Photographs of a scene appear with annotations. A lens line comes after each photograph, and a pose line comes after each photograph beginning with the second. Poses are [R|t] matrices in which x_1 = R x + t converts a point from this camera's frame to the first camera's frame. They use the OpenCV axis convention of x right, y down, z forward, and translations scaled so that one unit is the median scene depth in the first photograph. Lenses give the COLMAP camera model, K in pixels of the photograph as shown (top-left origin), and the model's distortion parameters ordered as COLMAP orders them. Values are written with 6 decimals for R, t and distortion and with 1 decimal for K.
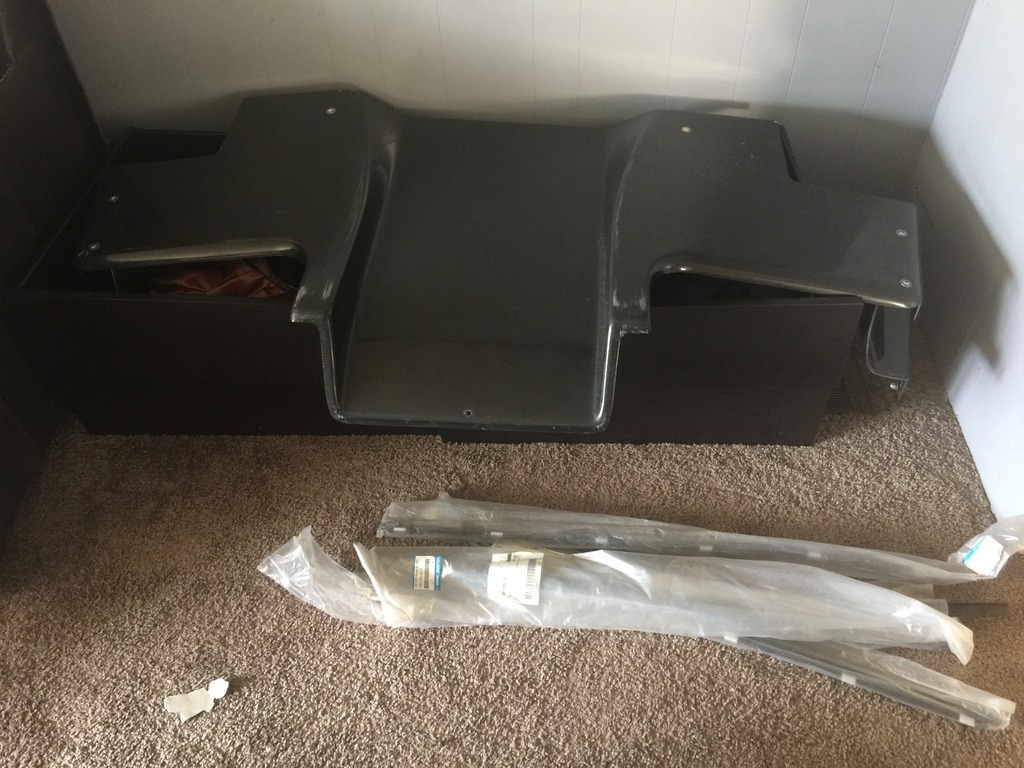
lens RADIAL K [[859.2, 0, 512.0], [0, 859.2, 384.0], [0, 0, 1]] dist [0.074215, -0.124755]
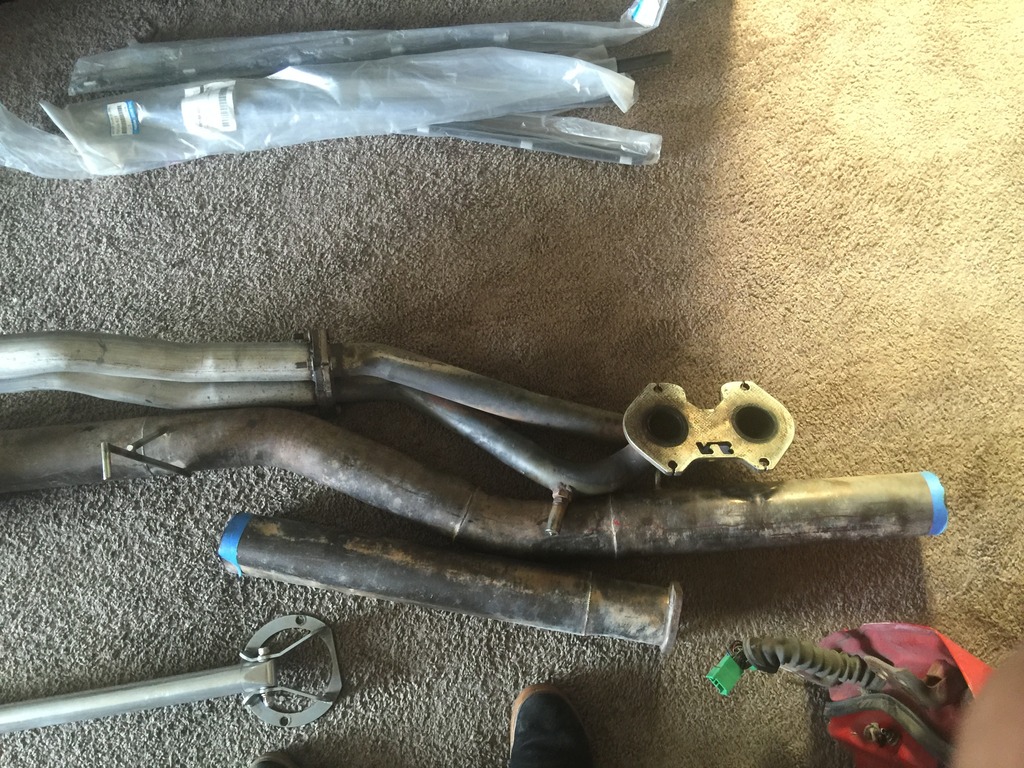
lens RADIAL K [[859.2, 0, 512.0], [0, 859.2, 384.0], [0, 0, 1]] dist [0.074215, -0.124755]
pose [[0.978610, -0.196173, 0.061964, 0.234824], [0.148924, 0.883311, 0.444504, 0.112729], [-0.141933, -0.425767, 0.893631, -0.113943]]
